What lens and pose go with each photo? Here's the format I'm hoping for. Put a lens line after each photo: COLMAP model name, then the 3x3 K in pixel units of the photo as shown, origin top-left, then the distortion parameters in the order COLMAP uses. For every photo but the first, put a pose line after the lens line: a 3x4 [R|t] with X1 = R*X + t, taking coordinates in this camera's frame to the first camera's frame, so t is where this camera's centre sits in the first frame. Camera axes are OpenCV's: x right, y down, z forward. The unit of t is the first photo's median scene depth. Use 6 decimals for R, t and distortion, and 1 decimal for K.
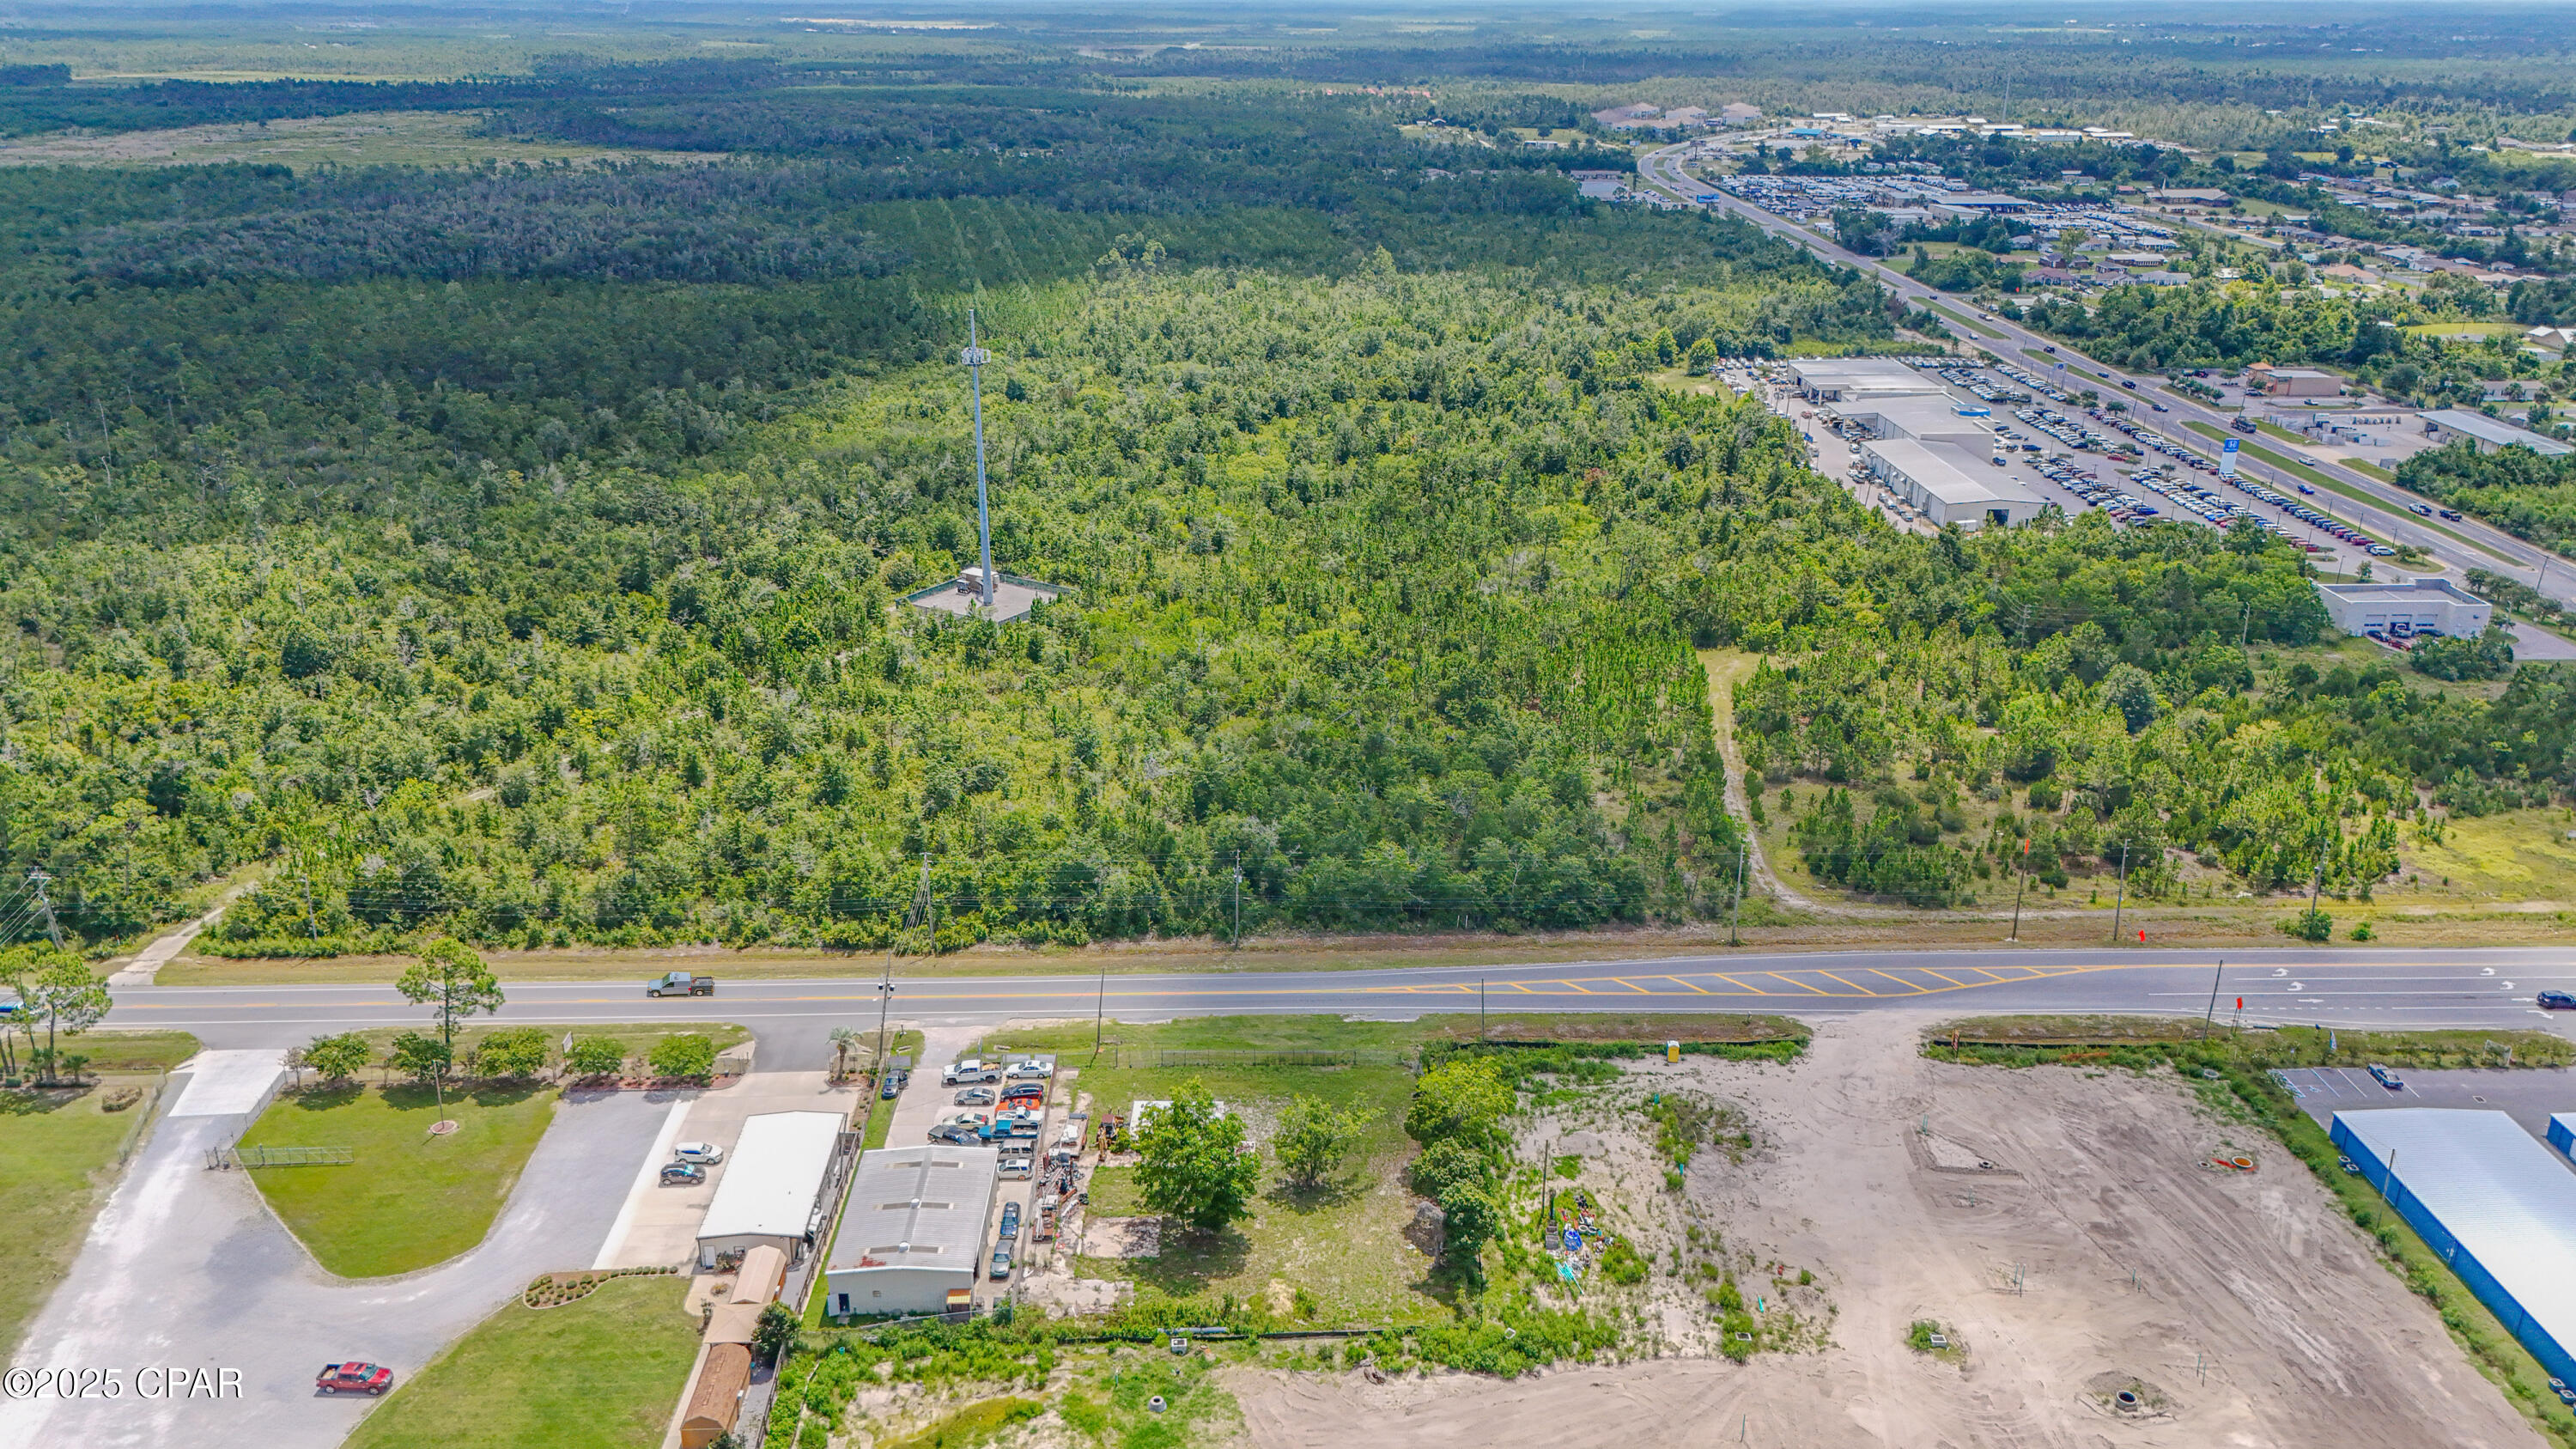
lens RADIAL K [[1898.9, 0, 1284.2], [0, 1898.9, 715.7], [0, 0, 1]] dist [0.092600, -0.105998]
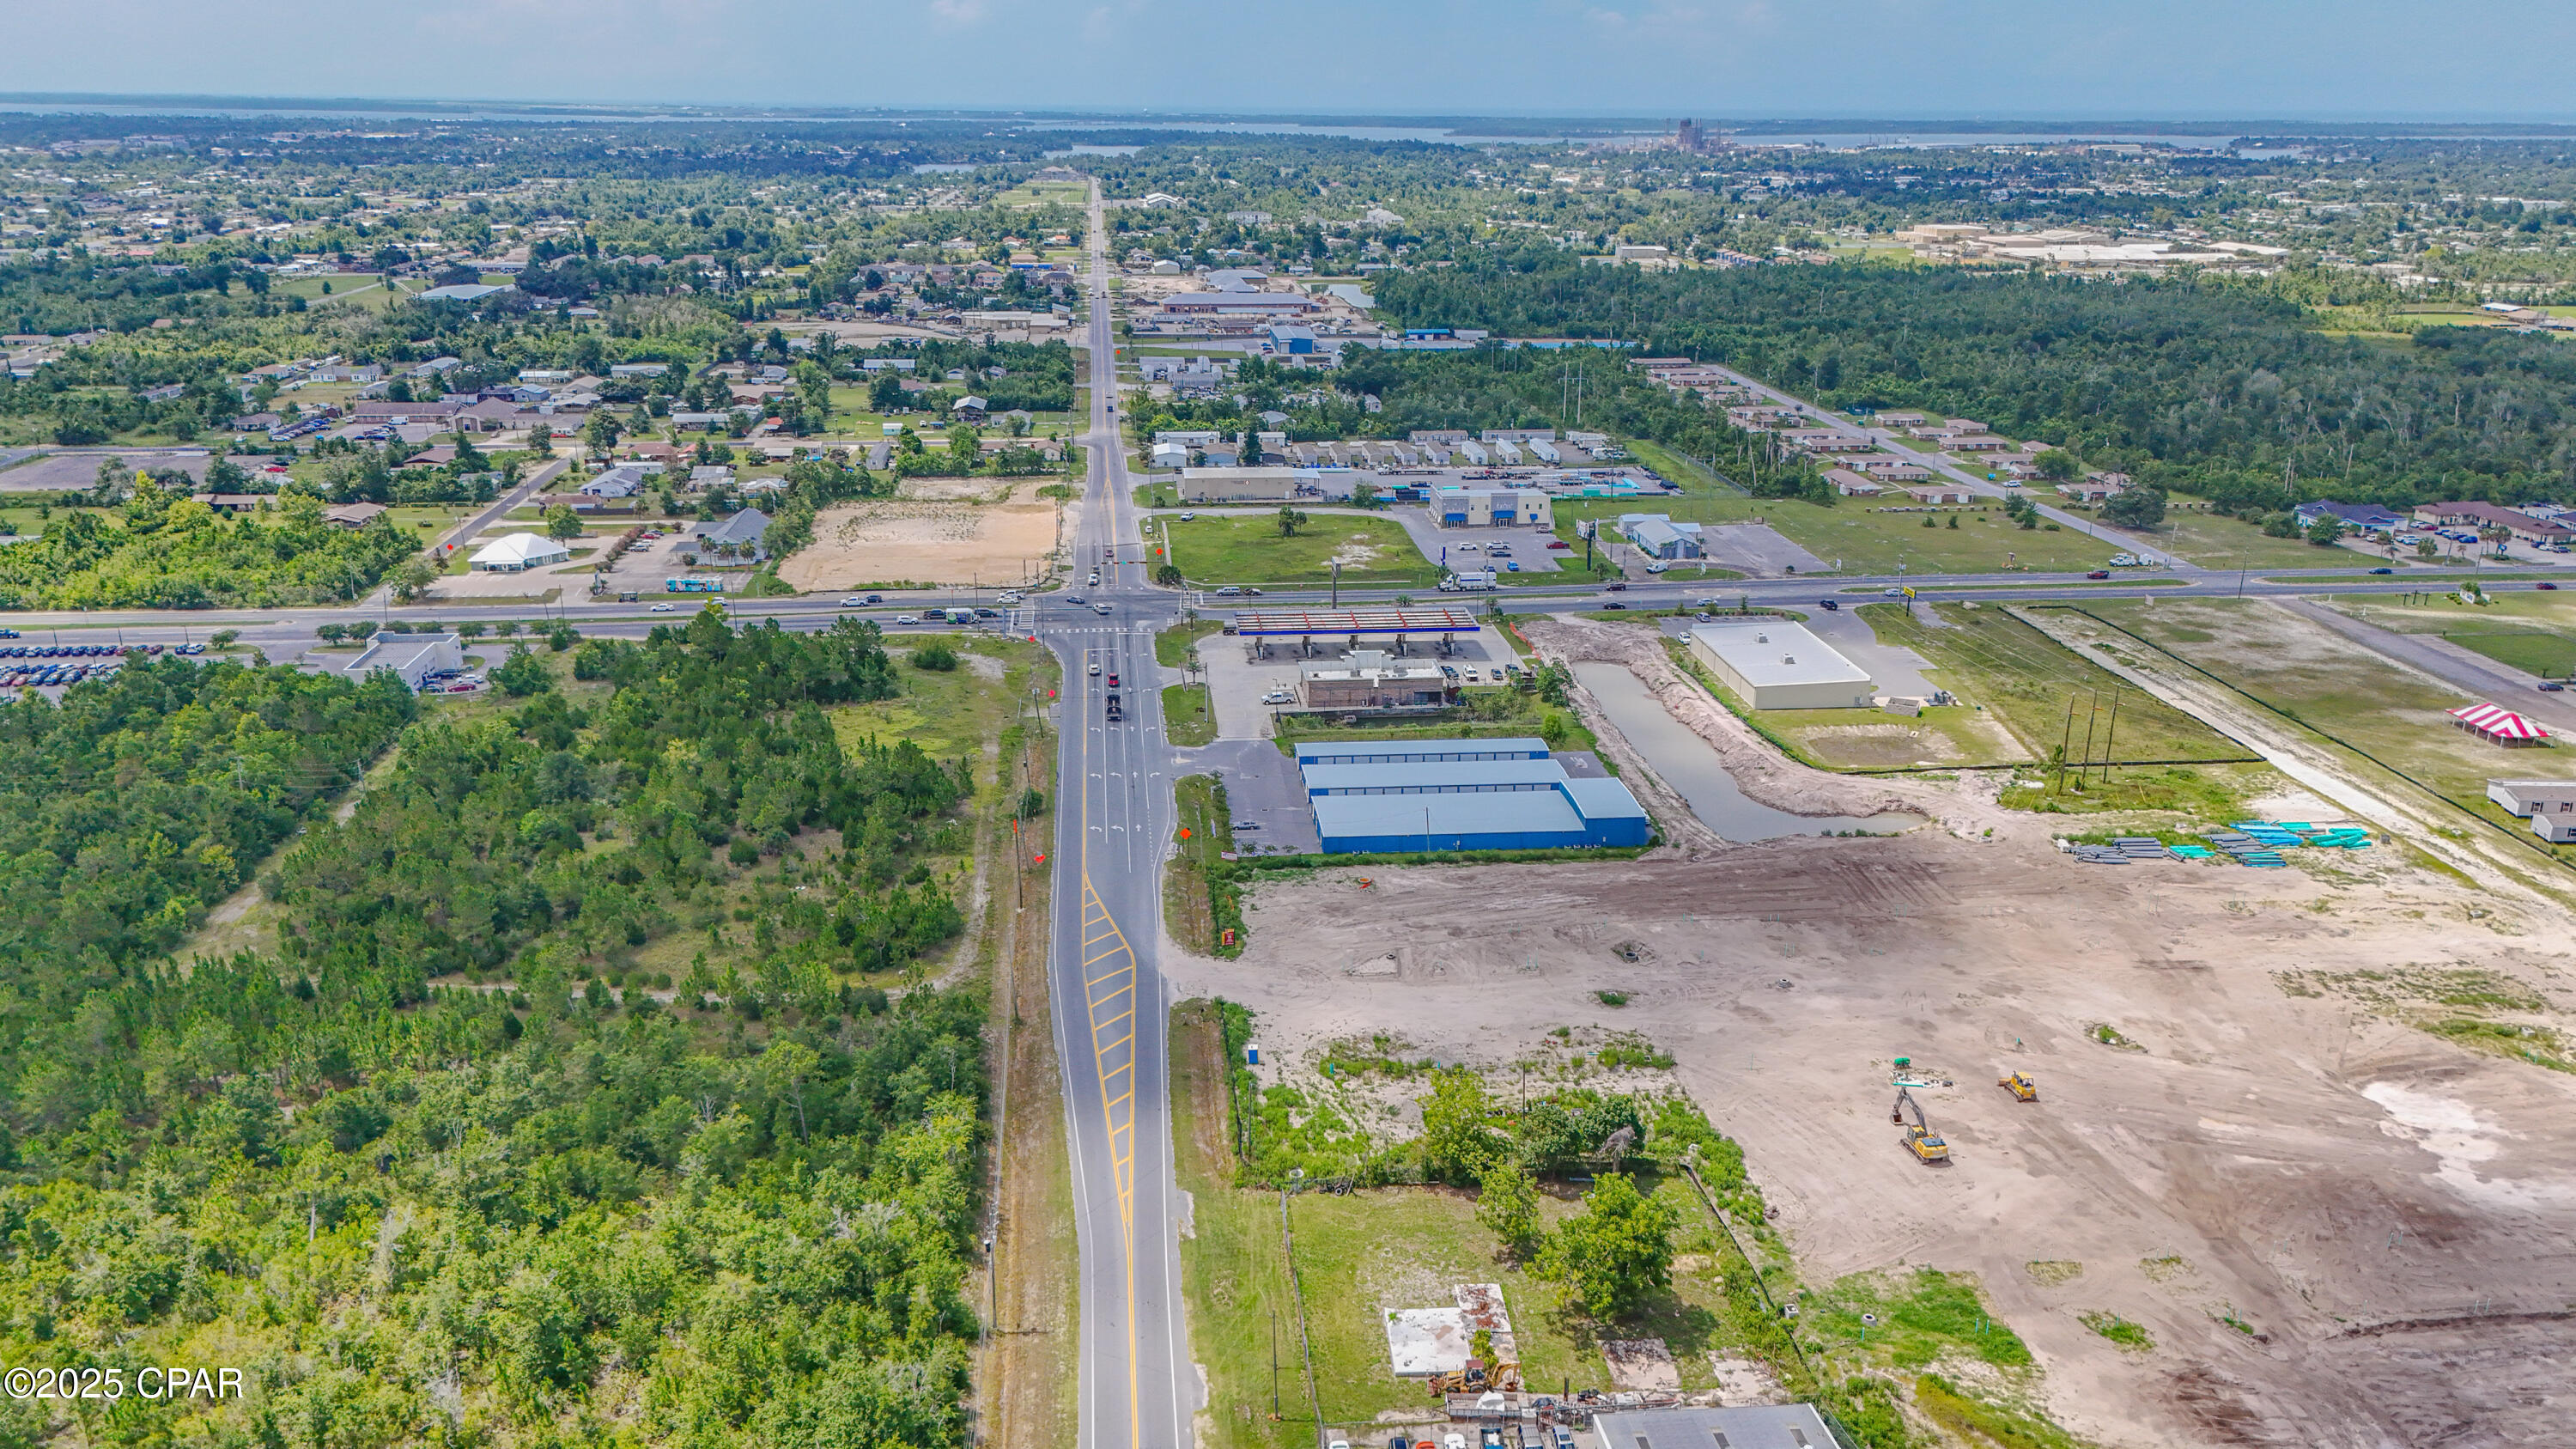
lens RADIAL K [[1898.9, 0, 1284.2], [0, 1898.9, 715.7], [0, 0, 1]] dist [0.092600, -0.105998]
pose [[-0.071581, -0.314043, 0.946706, -0.794508], [0.347171, 0.881948, 0.318811, -0.346820], [-0.935066, 0.351490, 0.045896, 0.903952]]
